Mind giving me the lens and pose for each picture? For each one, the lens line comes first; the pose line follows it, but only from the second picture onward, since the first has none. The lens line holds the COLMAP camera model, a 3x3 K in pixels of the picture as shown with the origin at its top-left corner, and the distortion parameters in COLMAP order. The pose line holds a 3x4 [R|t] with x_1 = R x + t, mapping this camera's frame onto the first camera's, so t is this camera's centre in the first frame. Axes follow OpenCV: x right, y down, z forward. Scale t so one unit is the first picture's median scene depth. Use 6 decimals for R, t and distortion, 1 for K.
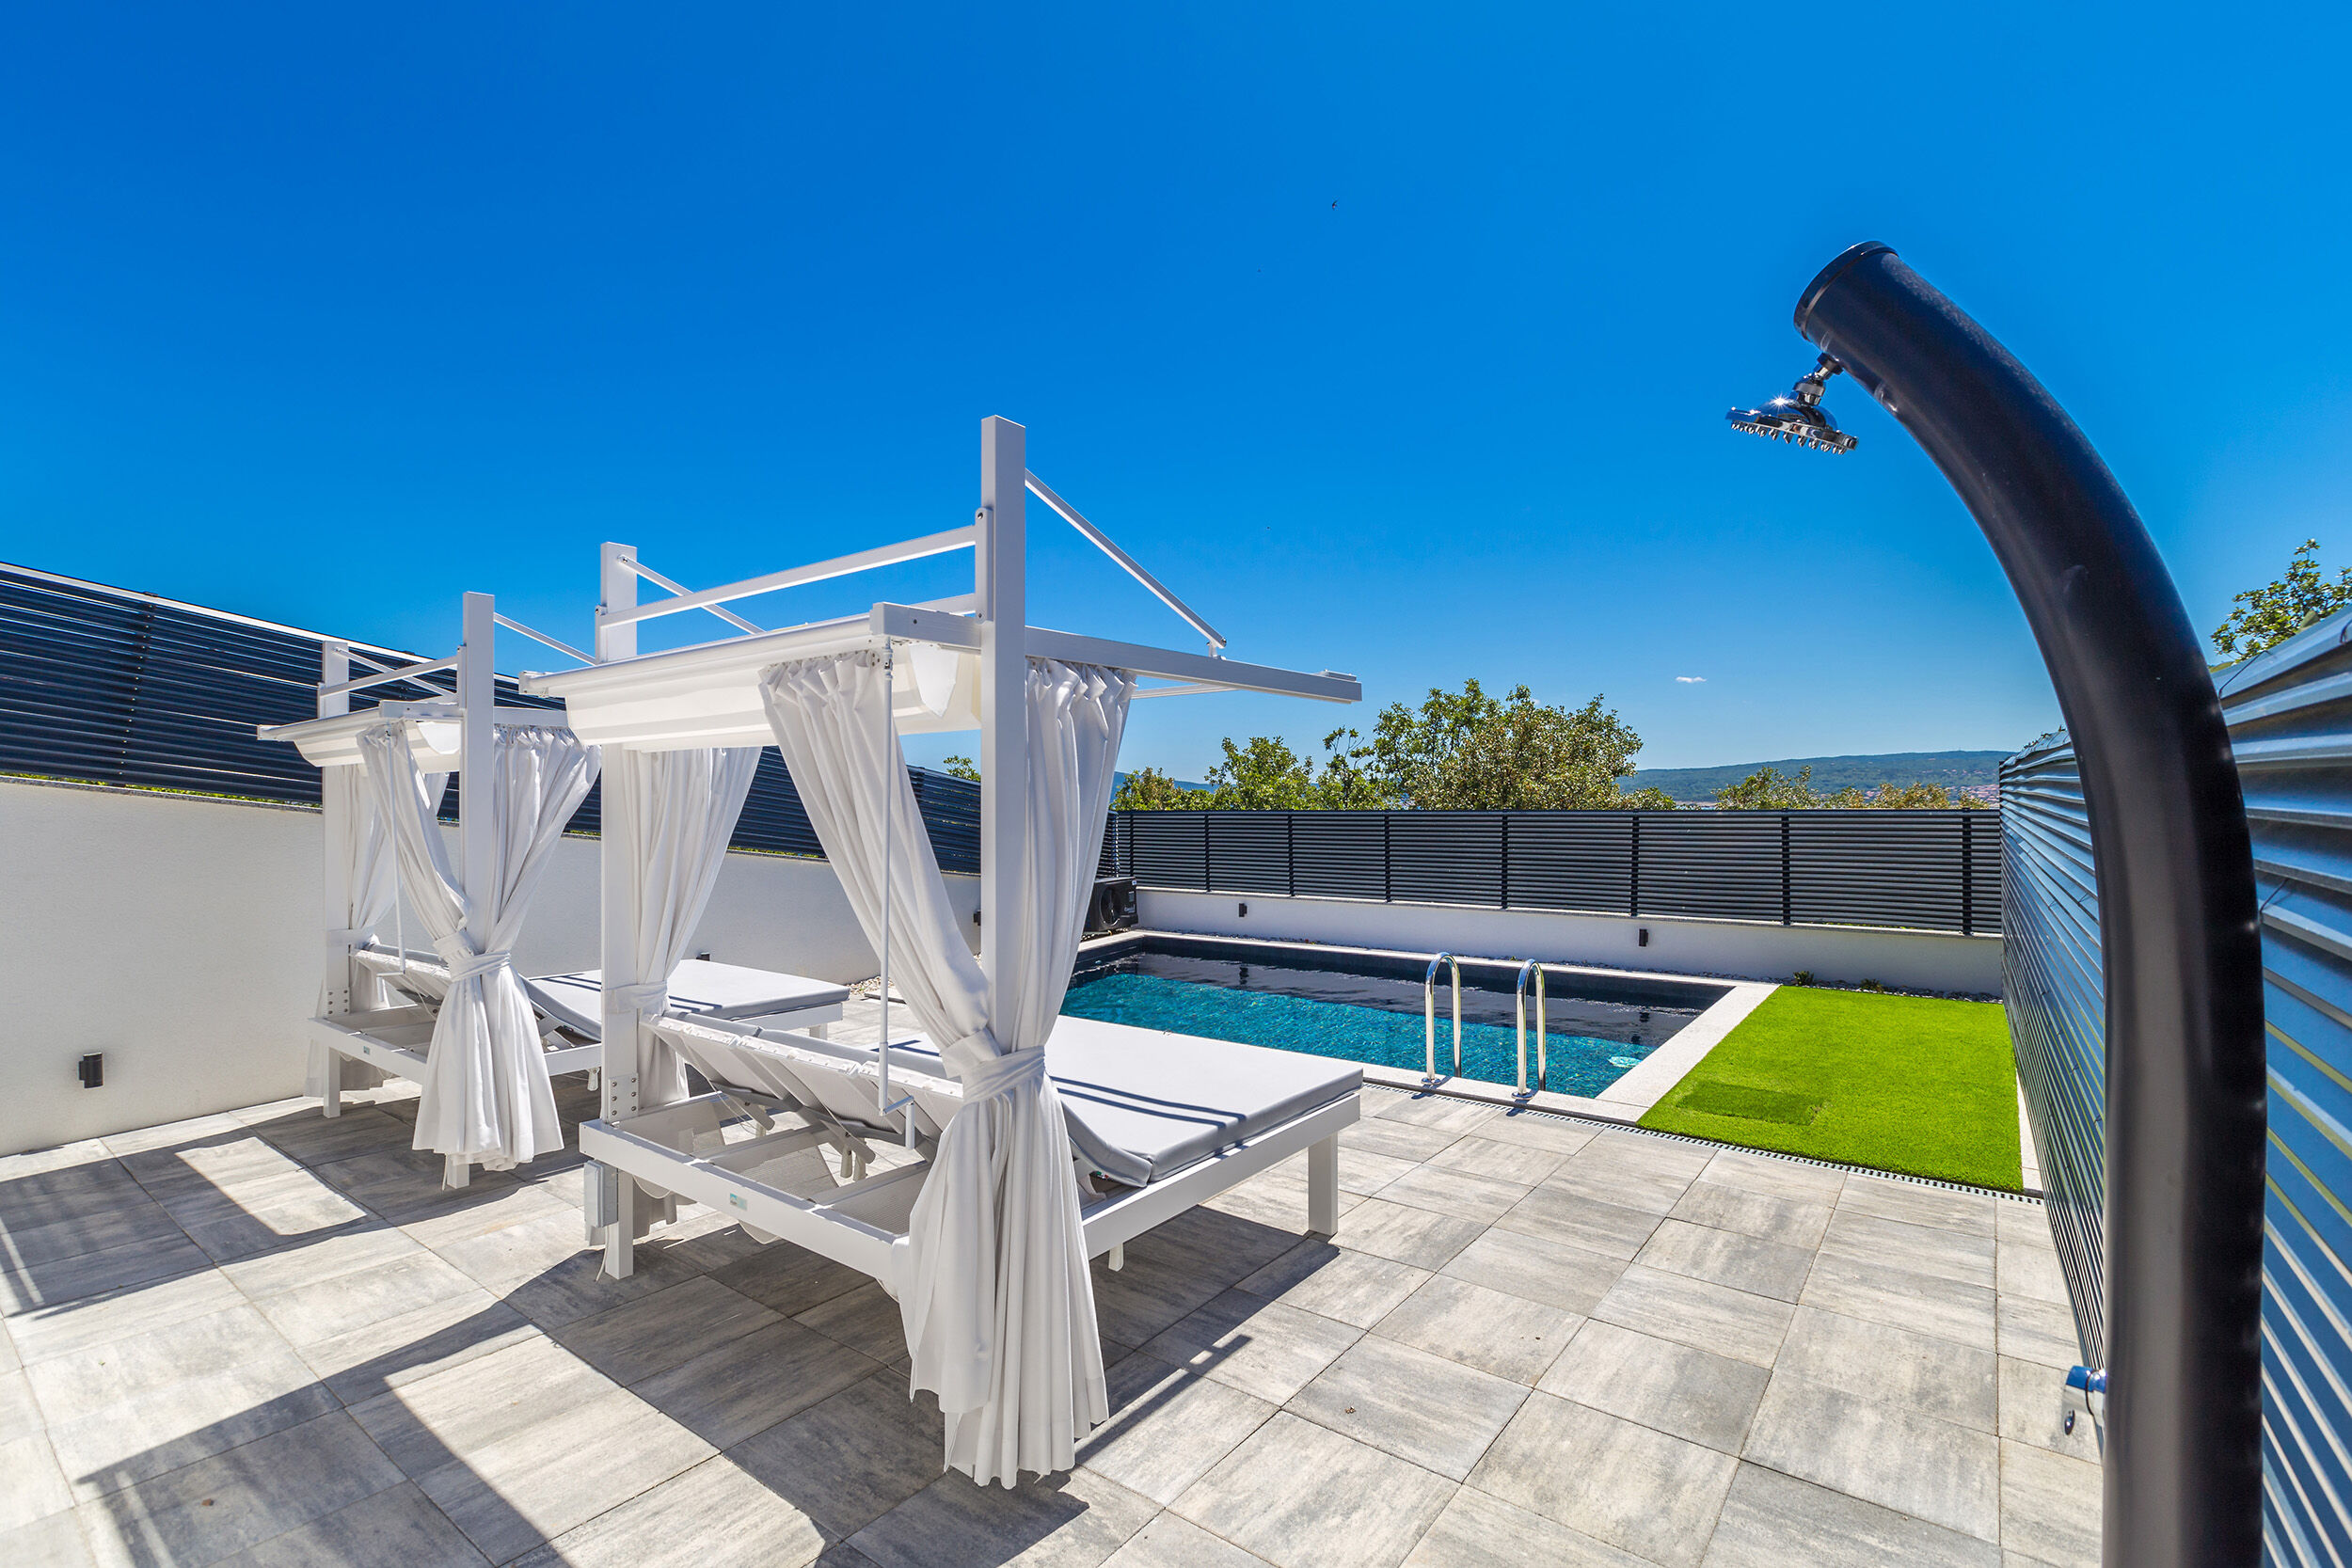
lens RADIAL K [[1072.4, 0, 1176.0], [0, 1072.4, 784.0], [0, 0, 1]] dist [0.000135, -0.000421]
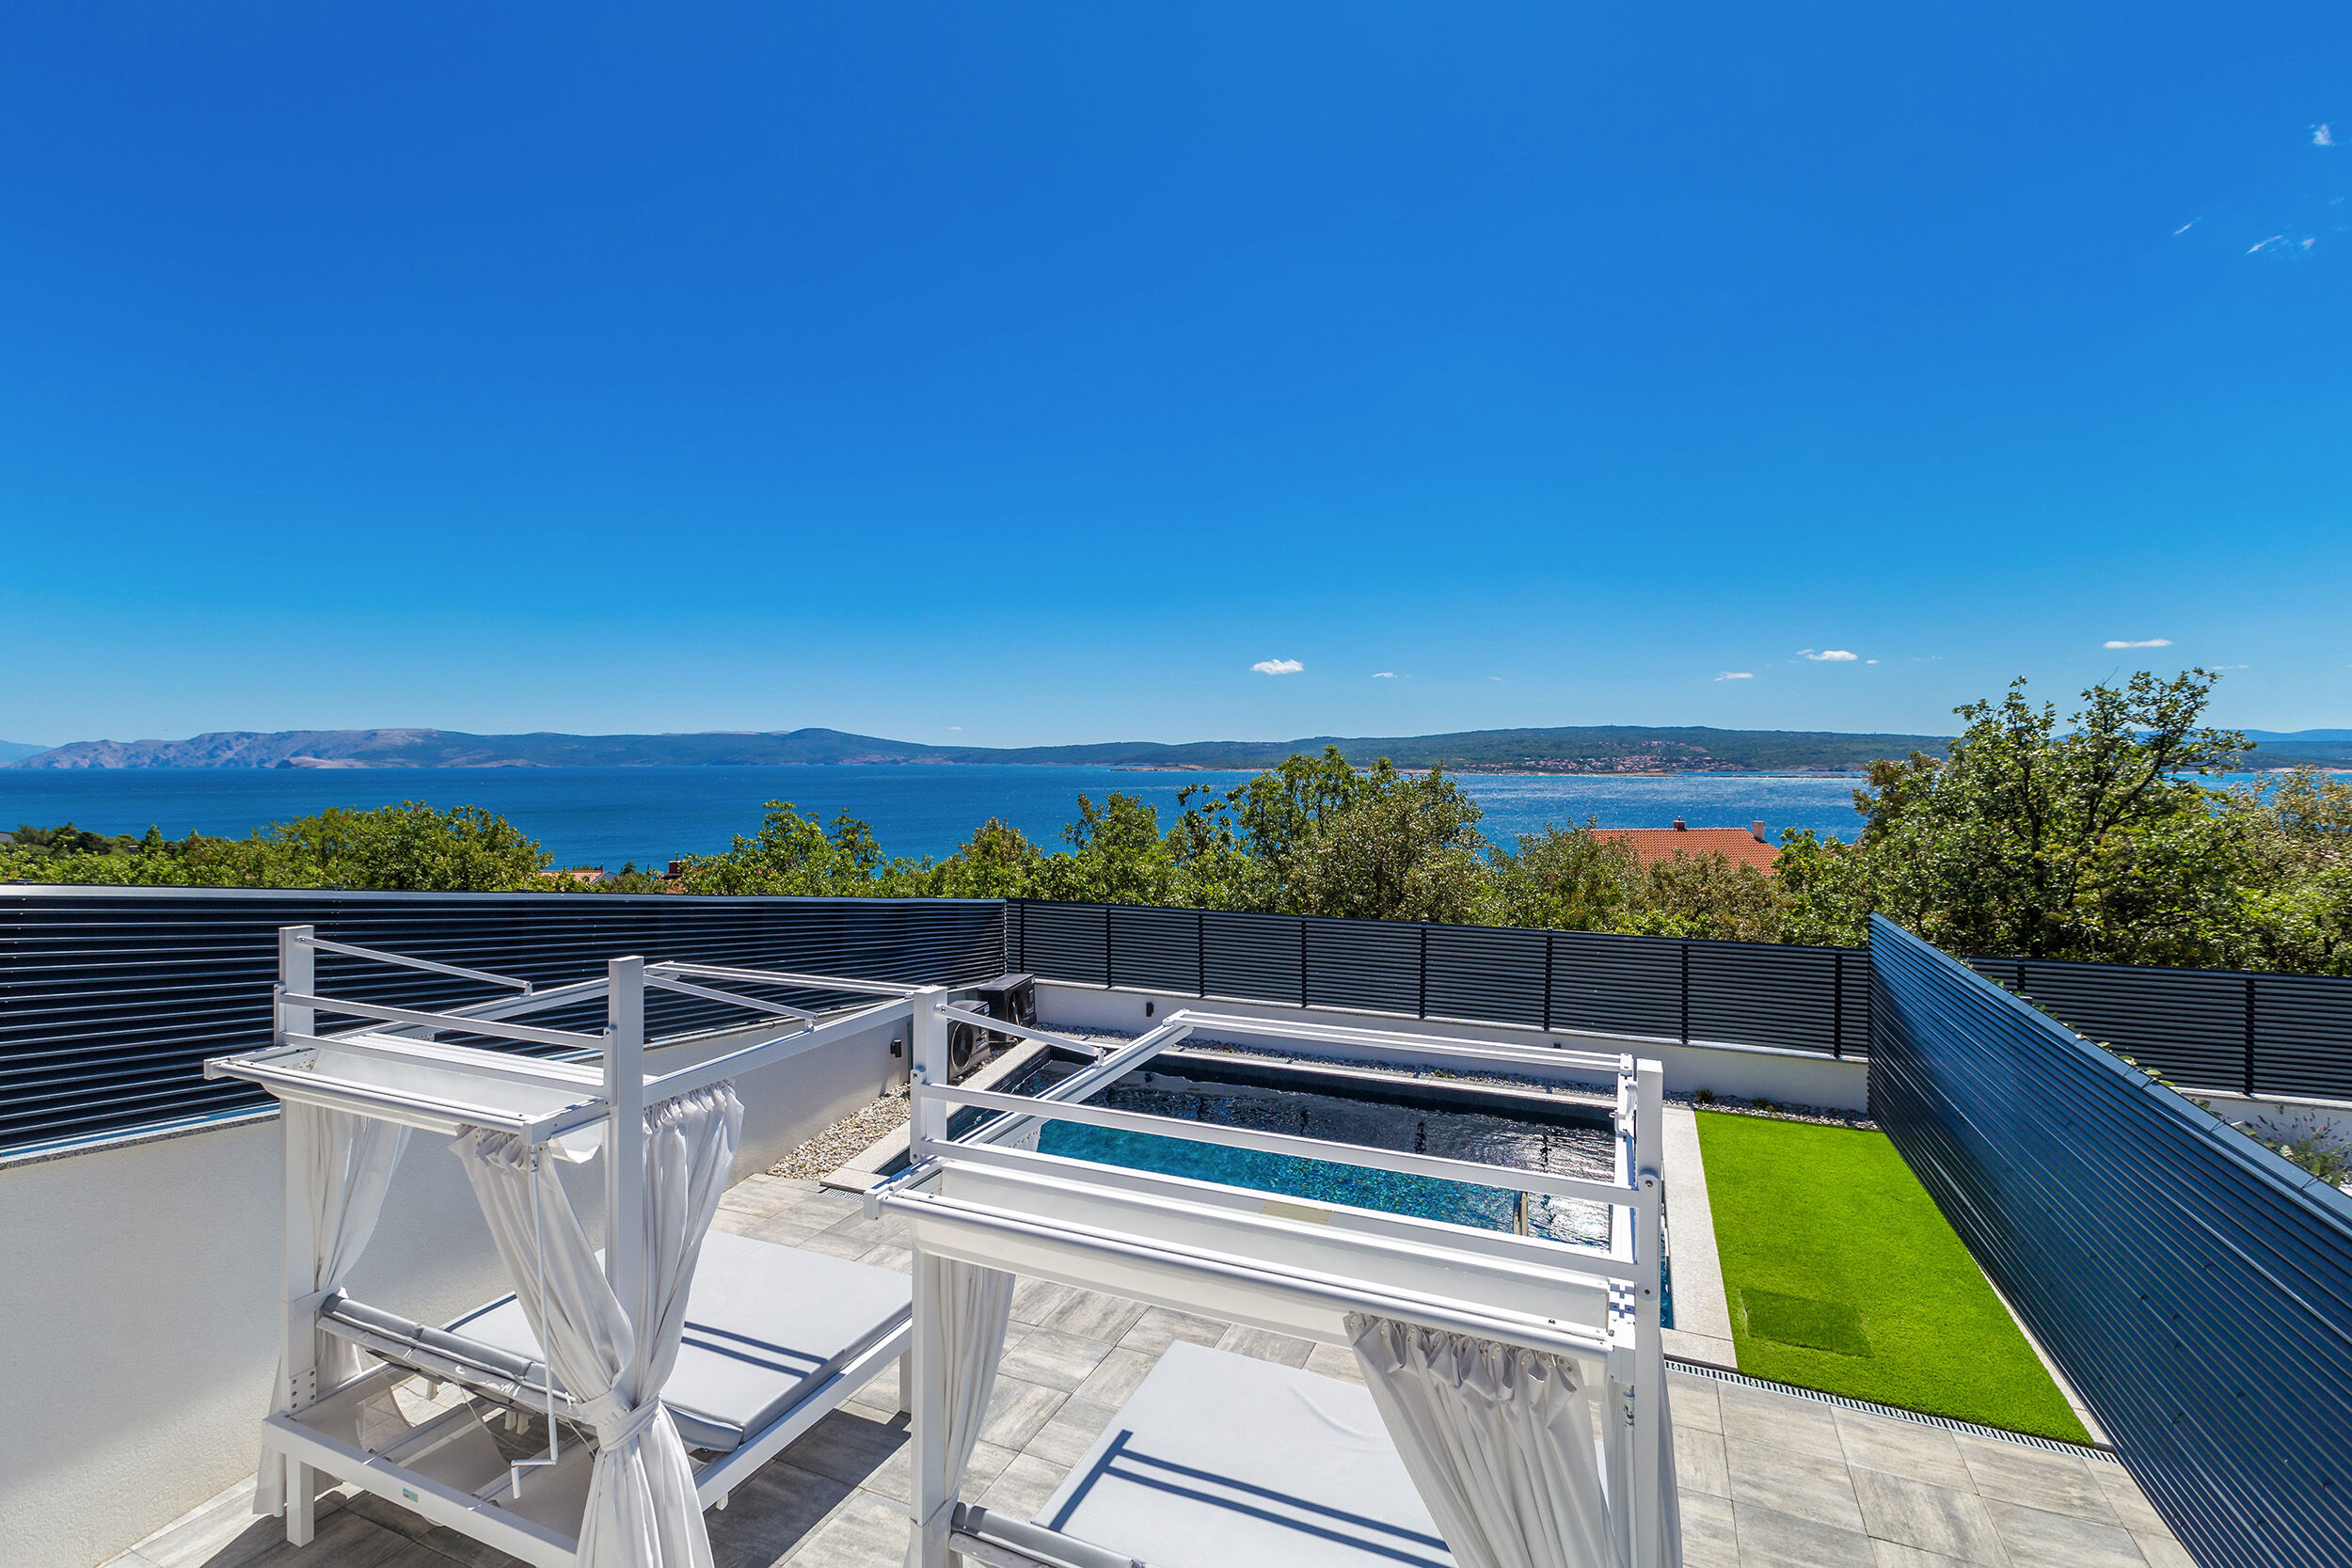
lens RADIAL K [[1077.8, 0, 1165.1], [0, 1077.8, 755.1], [0, 0, 1]] dist [0.001063, -0.000350]
pose [[0.970810, 0.012124, 0.239542, -0.377705], [-0.014880, 0.999842, 0.009699, -0.288927], [-0.239386, -0.012980, 0.970838, 0.091983]]
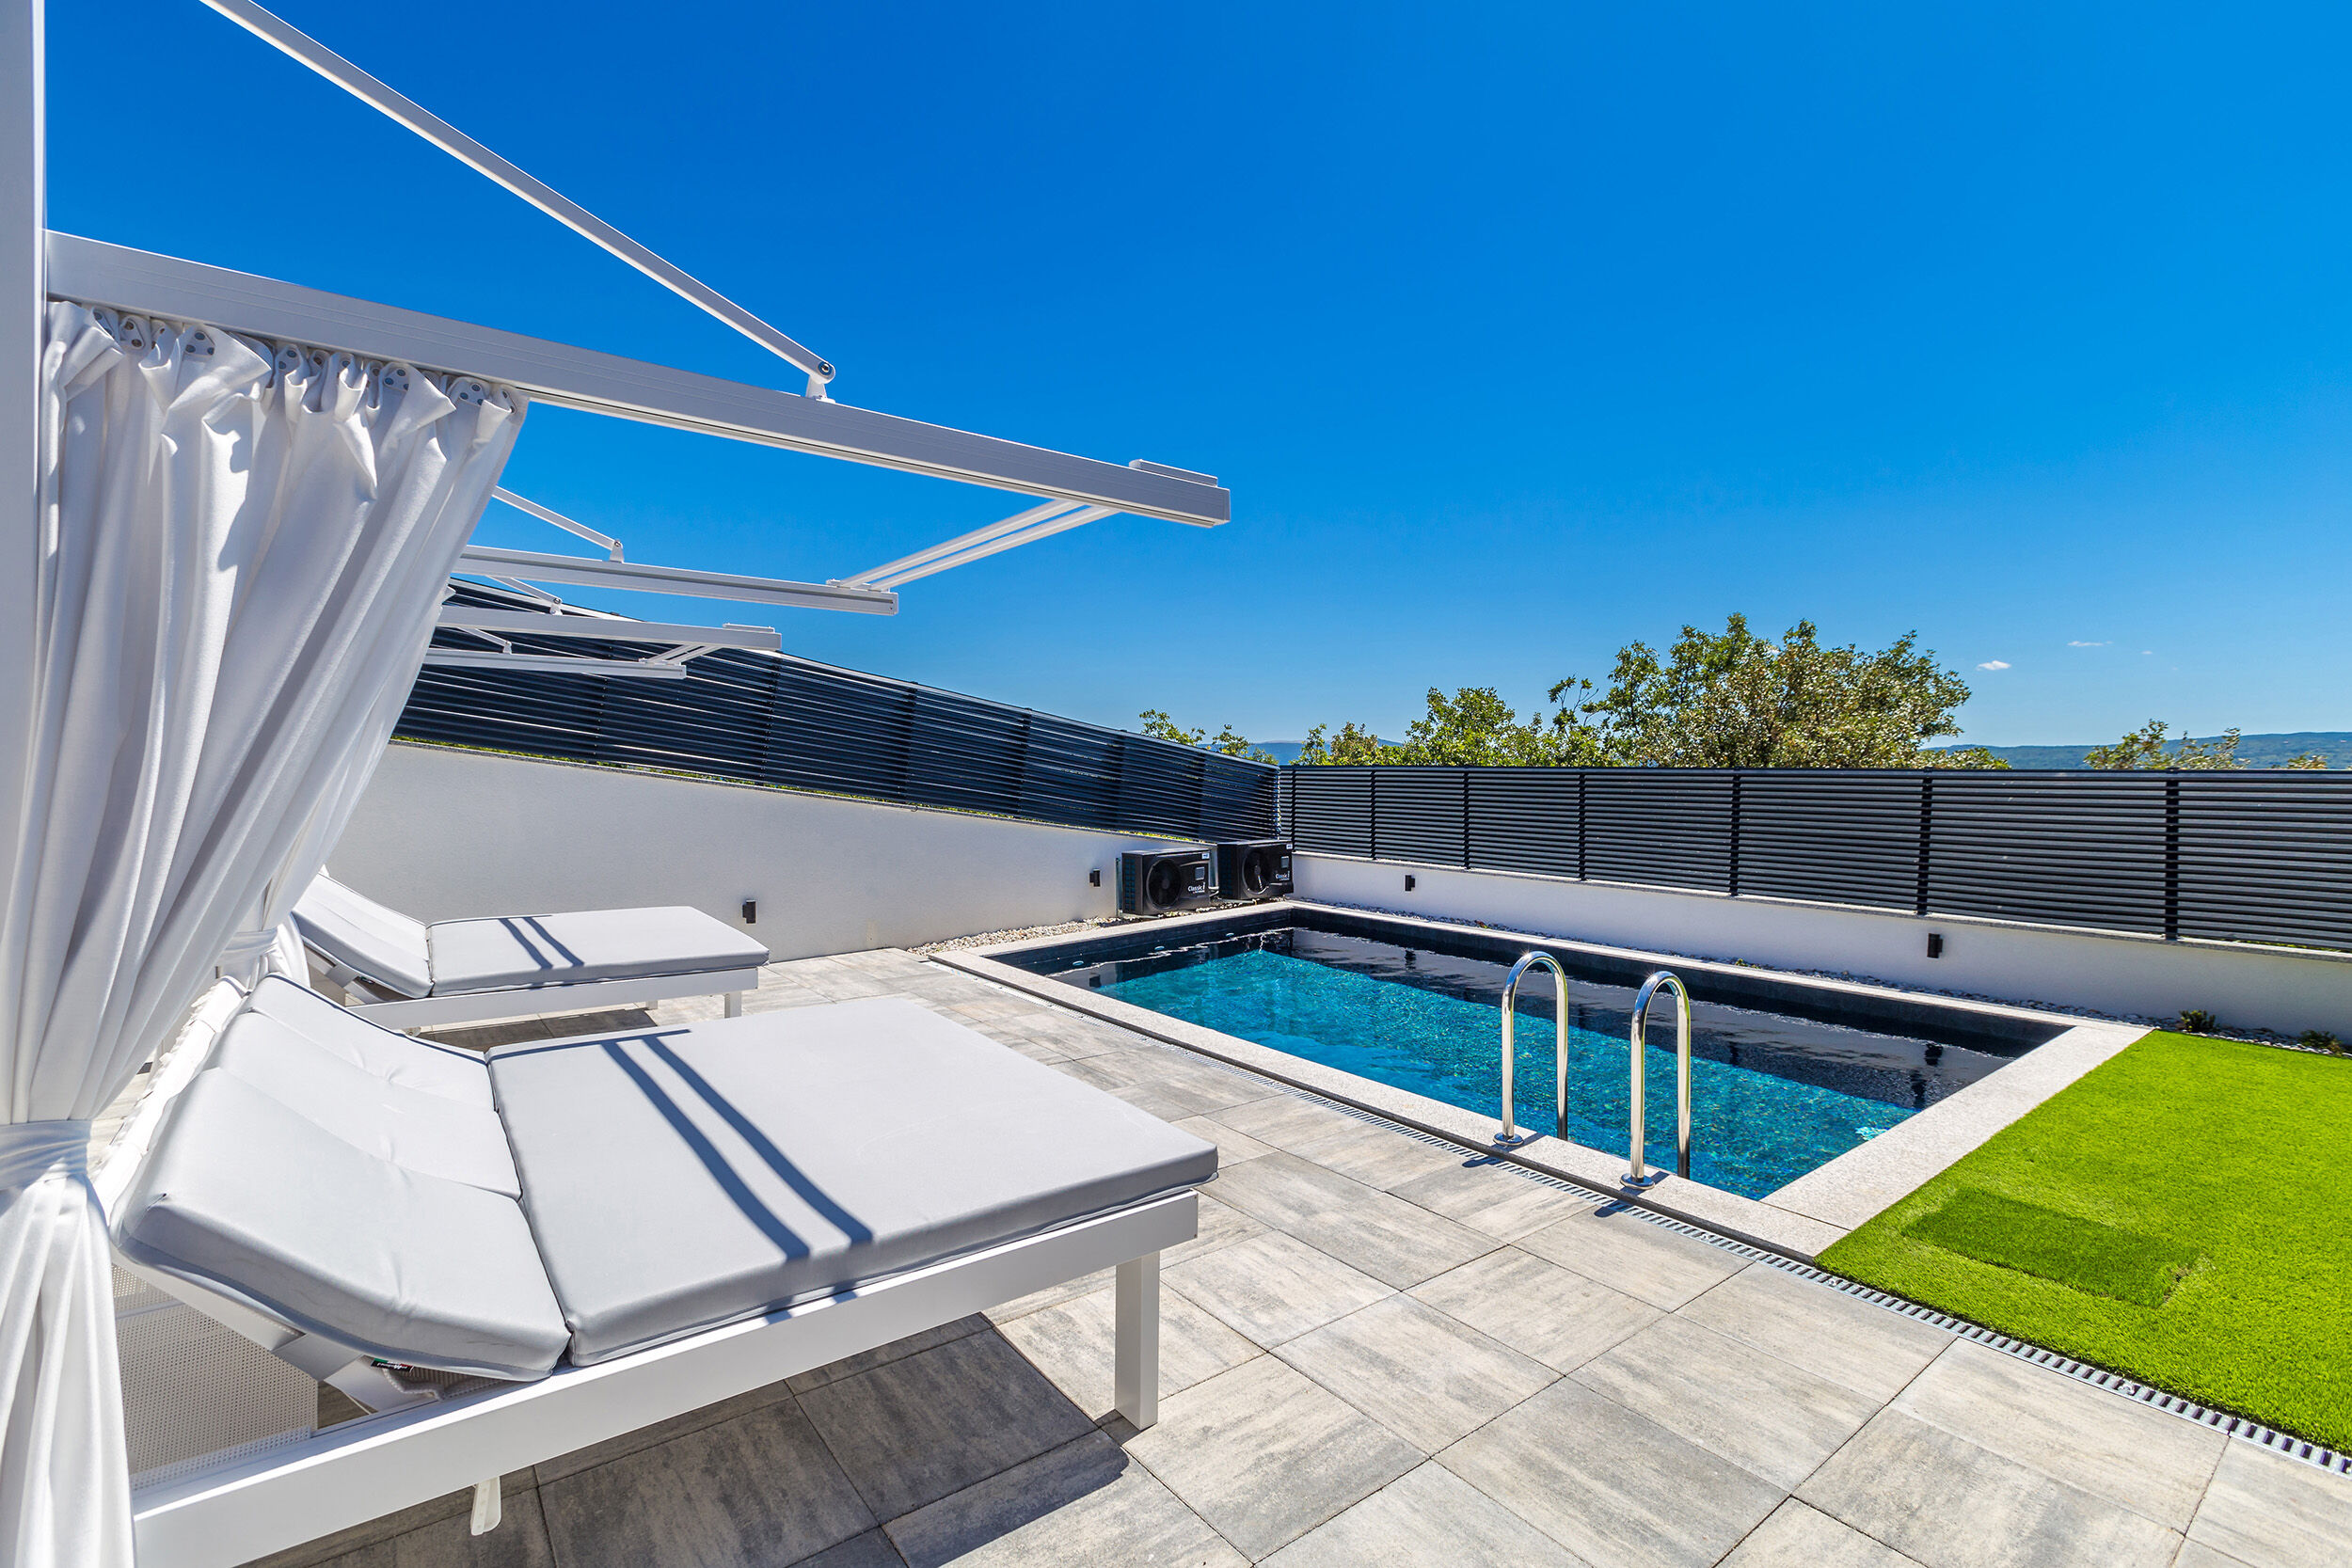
lens RADIAL K [[1064.7, 0, 1176.1], [0, 1064.7, 767.9], [0, 0, 1]] dist [0.000586, -0.001065]
pose [[0.967166, 0.019702, -0.253379, 0.219777], [-0.016051, 0.999736, 0.016470, 0.036249], [0.253636, -0.011862, 0.967227, 0.323114]]
